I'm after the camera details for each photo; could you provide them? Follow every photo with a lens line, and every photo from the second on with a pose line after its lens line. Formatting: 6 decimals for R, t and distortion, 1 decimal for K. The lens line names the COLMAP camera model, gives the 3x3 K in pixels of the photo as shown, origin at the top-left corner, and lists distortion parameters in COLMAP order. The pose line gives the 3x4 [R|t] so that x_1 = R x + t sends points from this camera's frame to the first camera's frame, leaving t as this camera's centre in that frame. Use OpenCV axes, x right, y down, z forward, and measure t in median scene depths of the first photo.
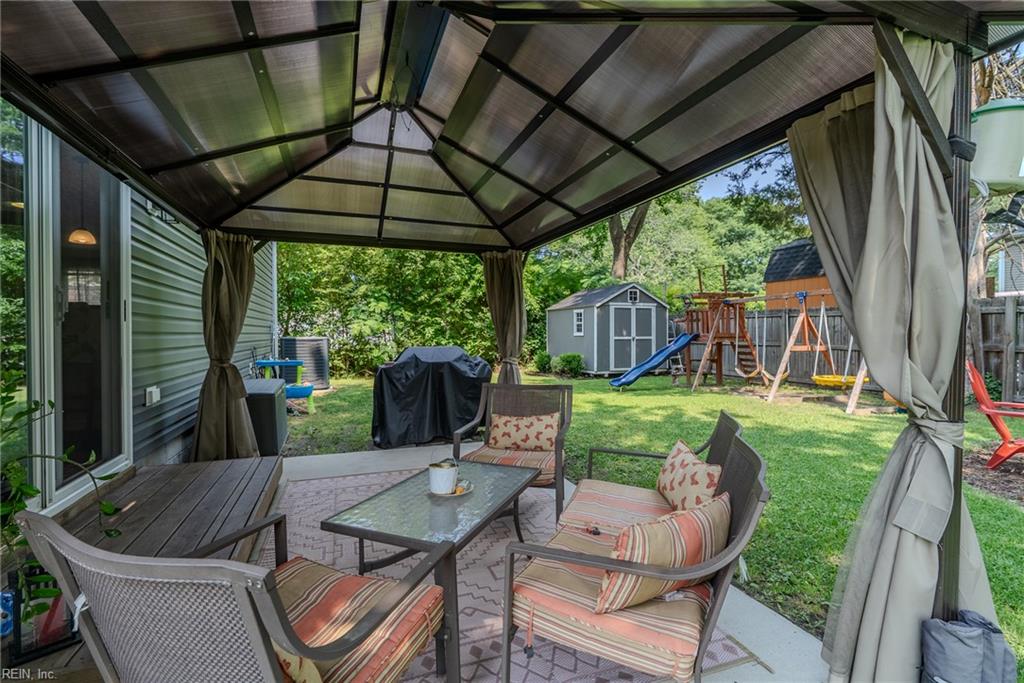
lens RADIAL K [[461.8, 0, 510.3], [0, 461.8, 339.7], [0, 0, 1]] dist [-0.010329, 0.003839]
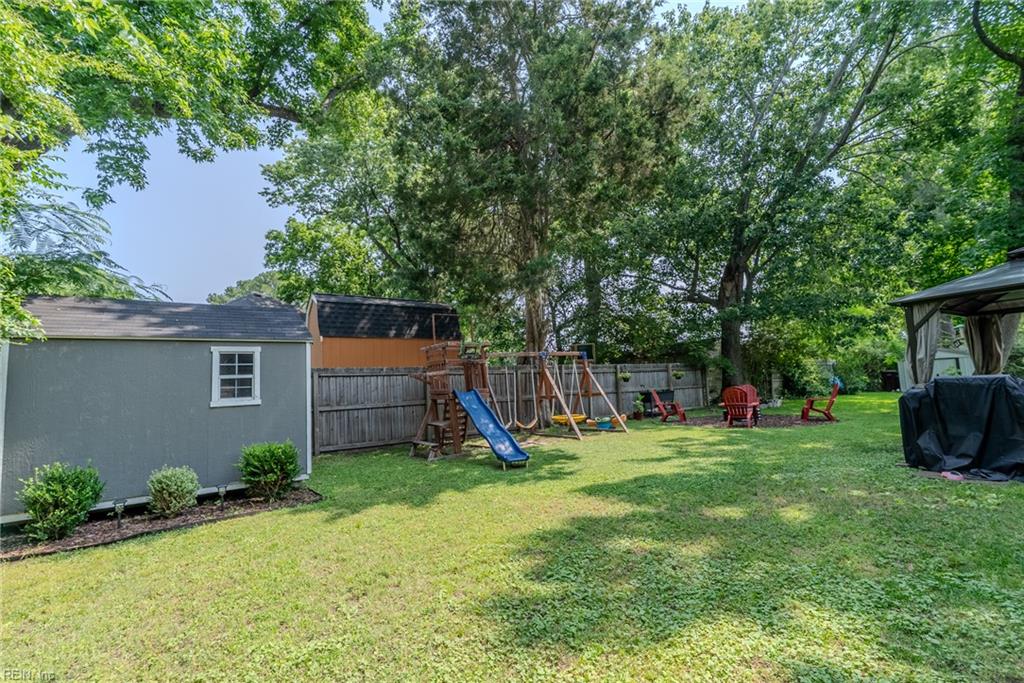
lens RADIAL K [[464.9, 0, 514.9], [0, 464.9, 340.3], [0, 0, 1]] dist [-0.003289, 0.000678]
pose [[-0.239598, 0.110283, 0.964588, -0.354628], [0.063731, 0.993171, -0.097721, -0.010666], [-0.968778, 0.038061, -0.244990, 0.854672]]
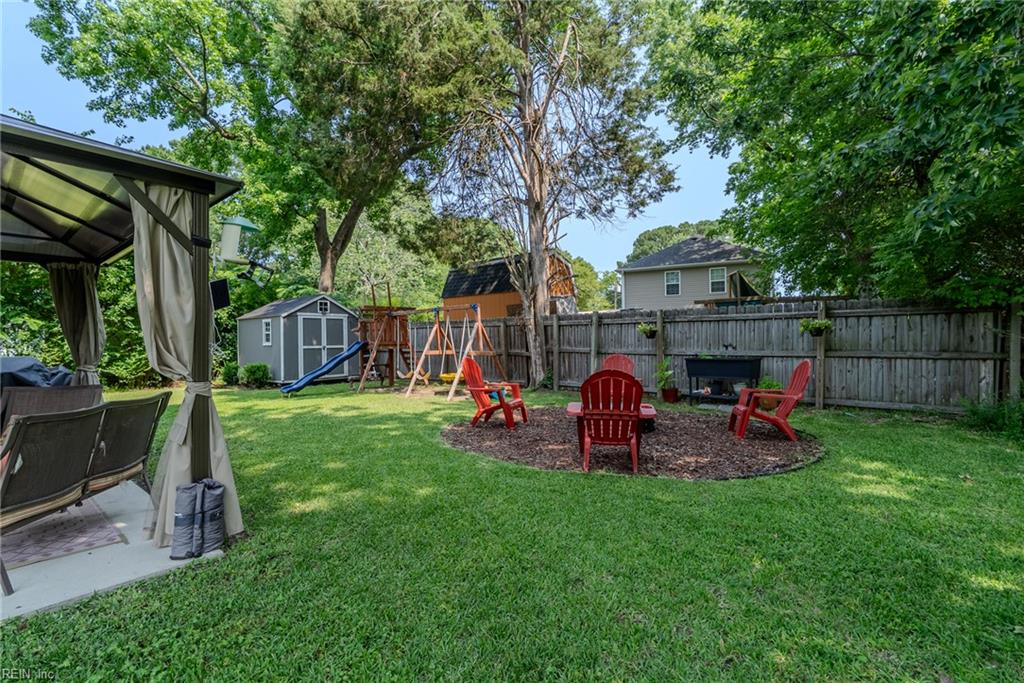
lens RADIAL K [[473.7, 0, 508.2], [0, 473.7, 340.2], [0, 0, 1]] dist [-0.004434, 0.000571]
pose [[0.877760, -0.008084, 0.479033, 0.116805], [0.018275, 0.999695, -0.016617, 0.006103], [-0.478752, 0.023340, 0.877640, -0.138985]]
